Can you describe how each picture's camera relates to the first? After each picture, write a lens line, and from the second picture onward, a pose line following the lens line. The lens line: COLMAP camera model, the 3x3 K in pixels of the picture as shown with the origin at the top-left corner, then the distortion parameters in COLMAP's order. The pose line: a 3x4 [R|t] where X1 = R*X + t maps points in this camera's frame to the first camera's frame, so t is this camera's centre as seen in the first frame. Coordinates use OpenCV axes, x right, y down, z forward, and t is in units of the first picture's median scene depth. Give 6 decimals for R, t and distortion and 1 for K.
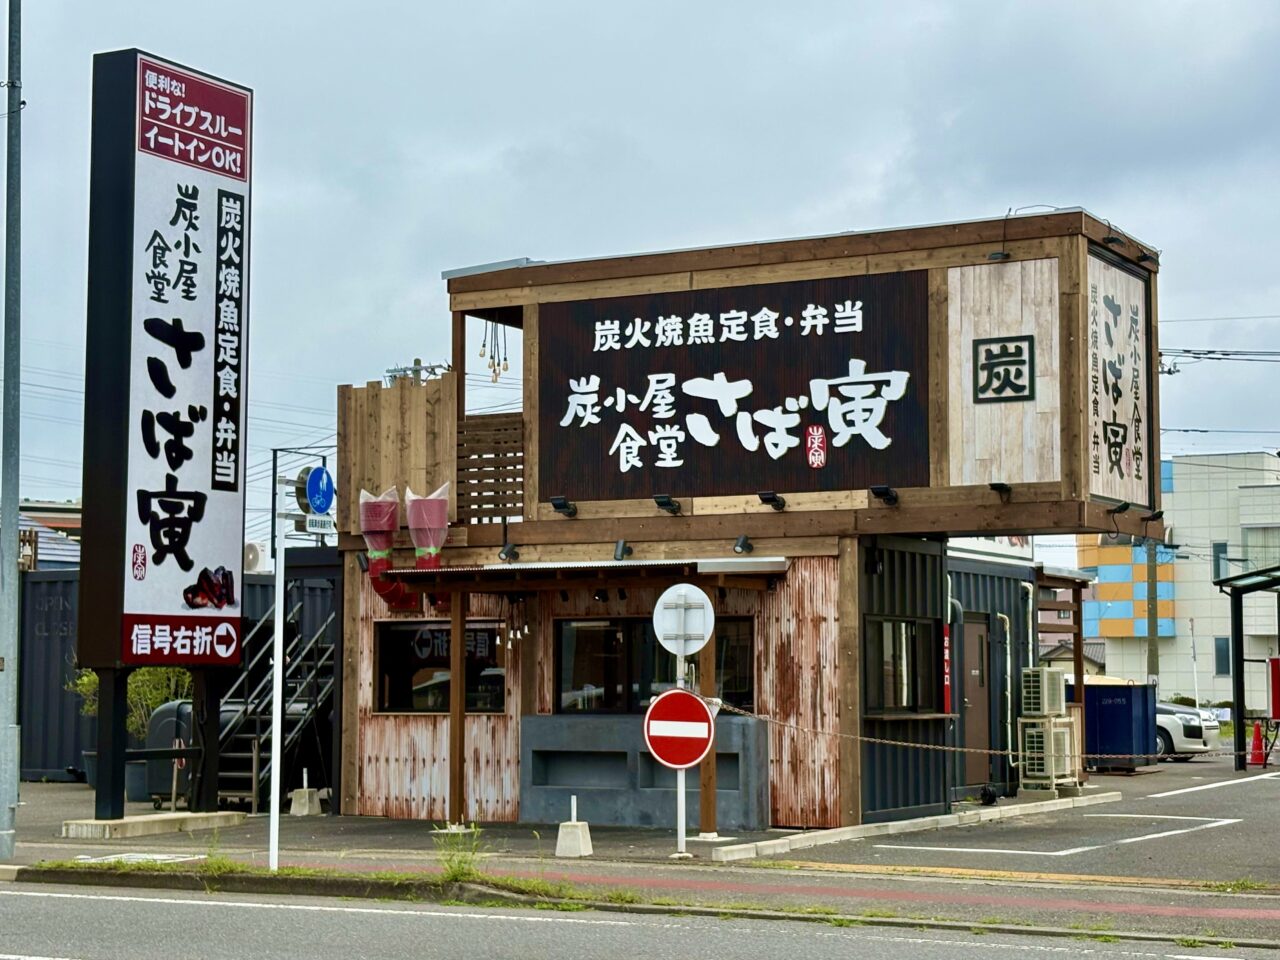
lens RADIAL K [[2373.0, 0, 640.7], [0, 2373.0, 477.8], [0, 0, 1]] dist [0.108141, 0.000000]
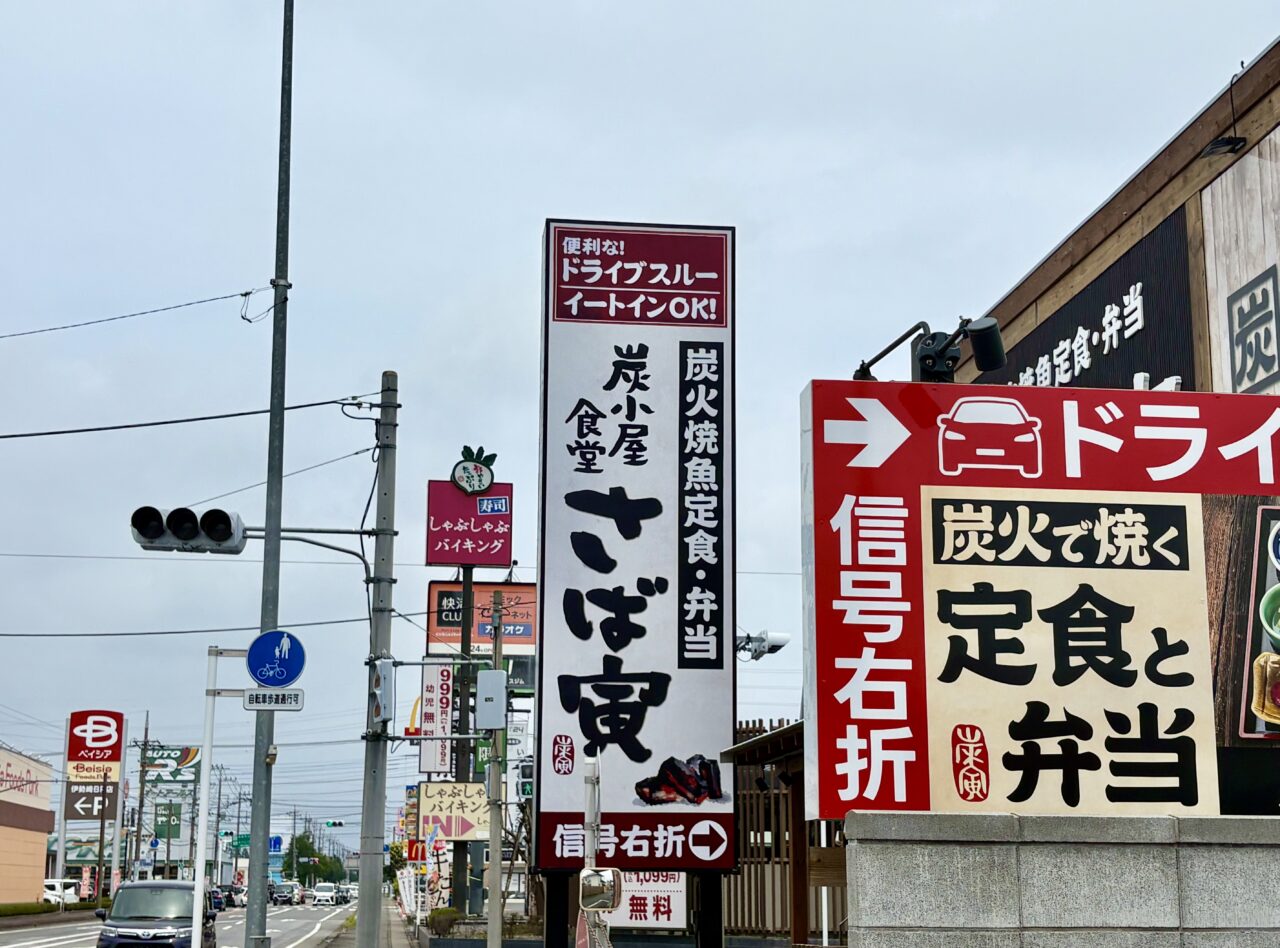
lens RADIAL K [[1935.2, 0, 642.0], [0, 1935.2, 482.2], [0, 0, 1]] dist [0.229539, 0.000000]
pose [[0.583409, -0.166781, -0.794870, 0.407647], [0.065983, 0.985186, -0.158285, 0.050884], [0.809494, 0.039897, 0.585772, 0.562023]]
